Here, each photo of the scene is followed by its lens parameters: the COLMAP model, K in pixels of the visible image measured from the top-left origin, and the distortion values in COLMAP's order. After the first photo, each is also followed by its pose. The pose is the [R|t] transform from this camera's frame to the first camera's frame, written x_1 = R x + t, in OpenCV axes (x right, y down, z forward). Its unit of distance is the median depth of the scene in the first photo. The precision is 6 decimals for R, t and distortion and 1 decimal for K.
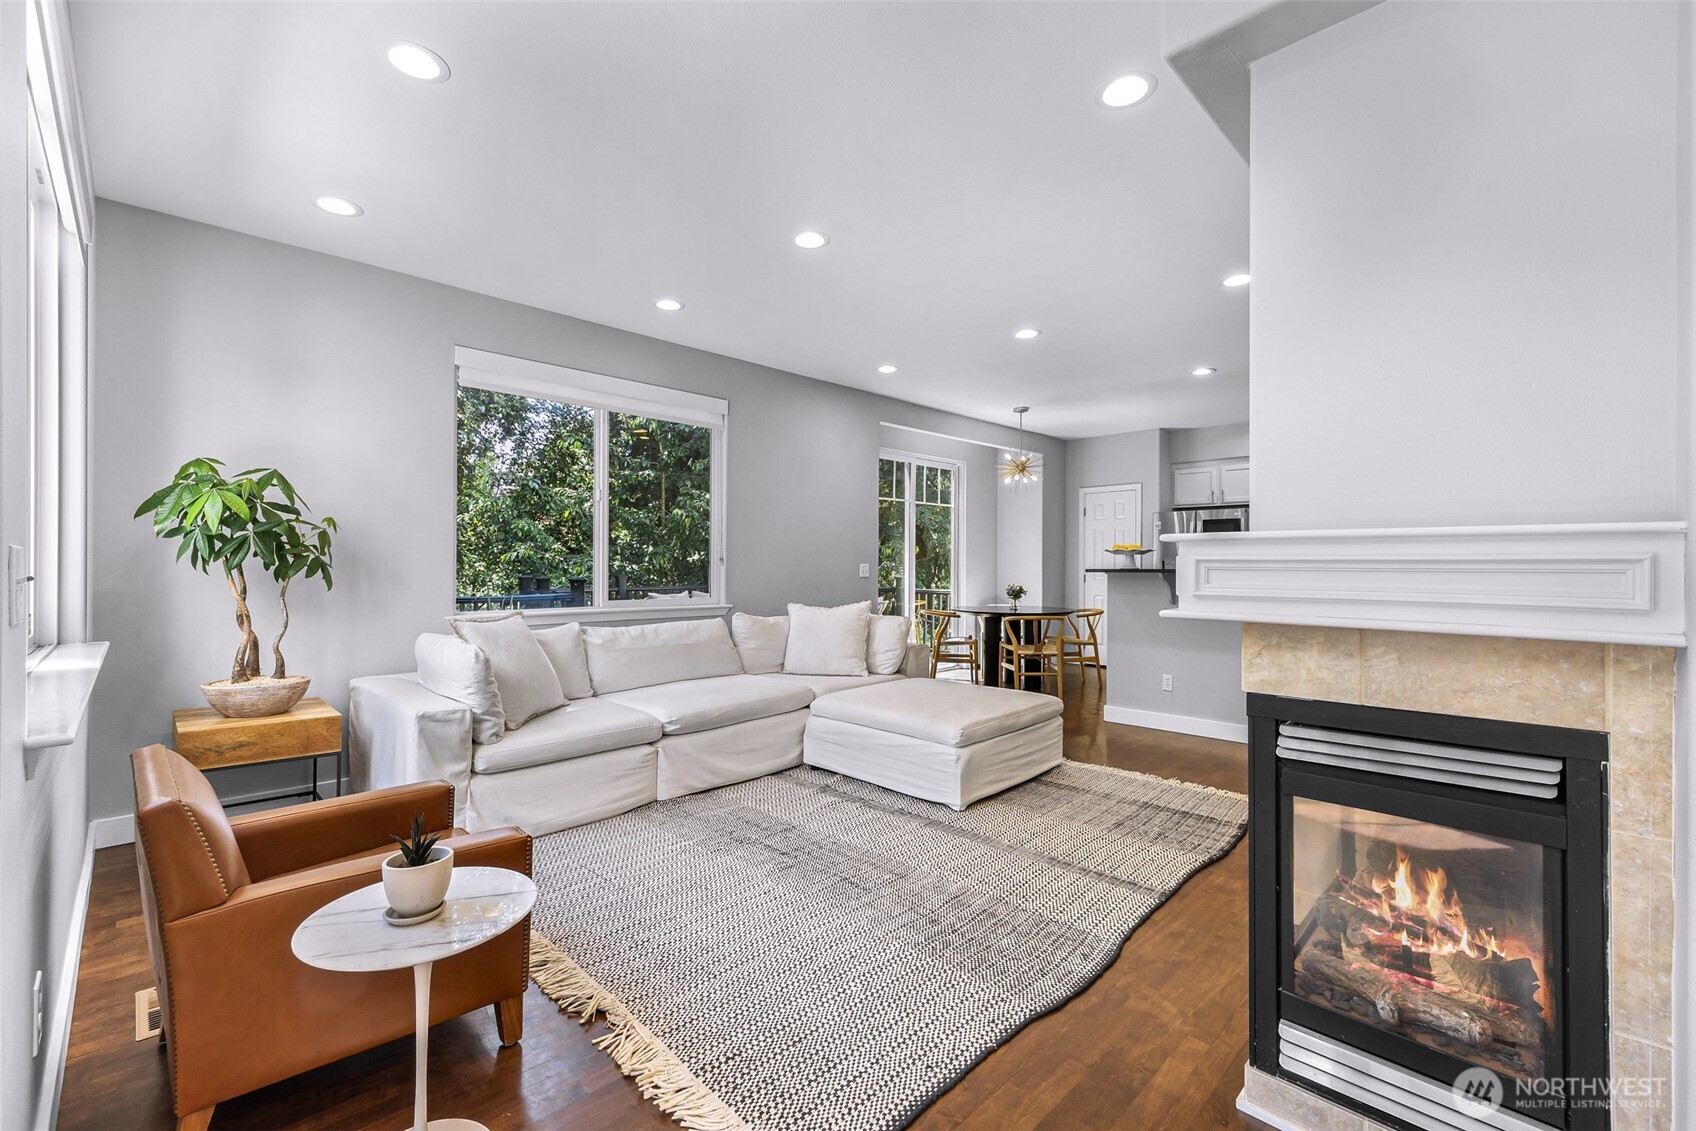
lens RADIAL K [[713.8, 0, 846.4], [0, 713.8, 564.2], [0, 0, 1]] dist [-0.002111, -0.000233]
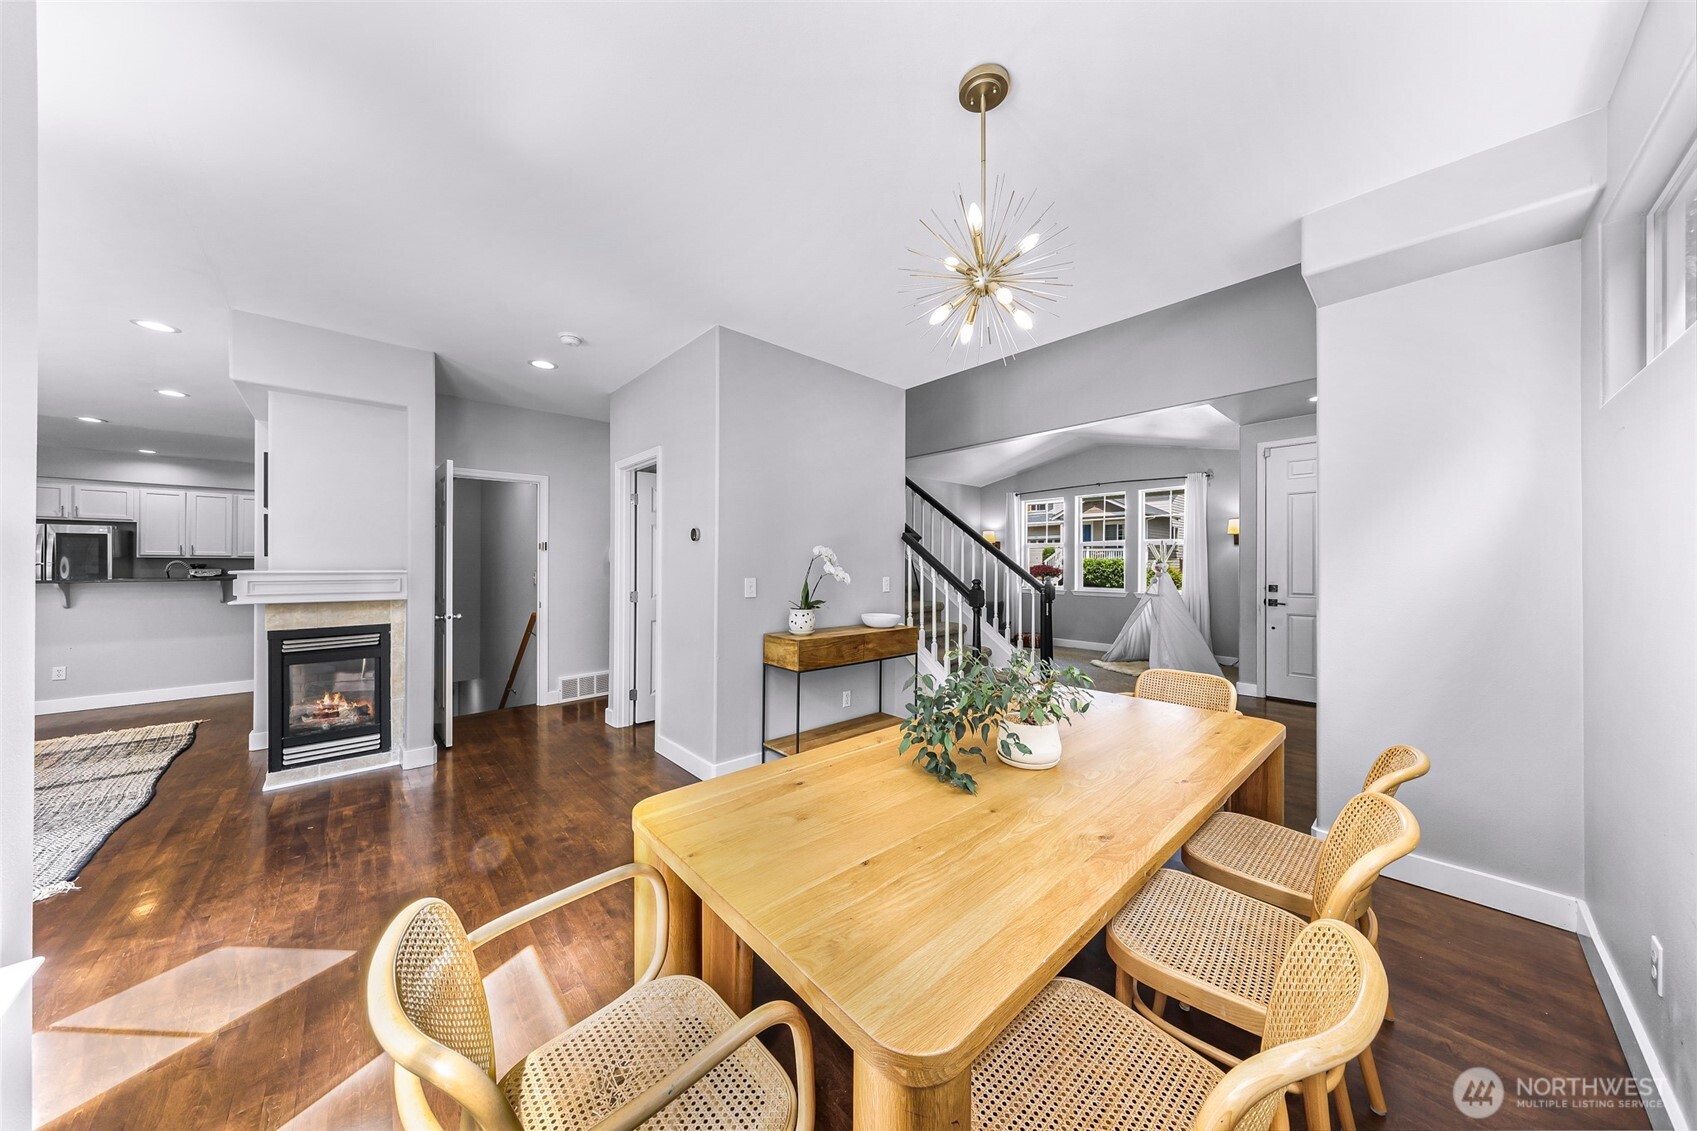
lens RADIAL K [[538.0, 0, 846.8], [0, 538.0, 561.8], [0, 0, 1]] dist [-0.001140, -0.000140]
pose [[0.039625, -0.001605, 0.999213, -1.348406], [-0.003576, 0.999992, 0.001748, -0.088302], [-0.999208, -0.003642, 0.039618, -1.225328]]
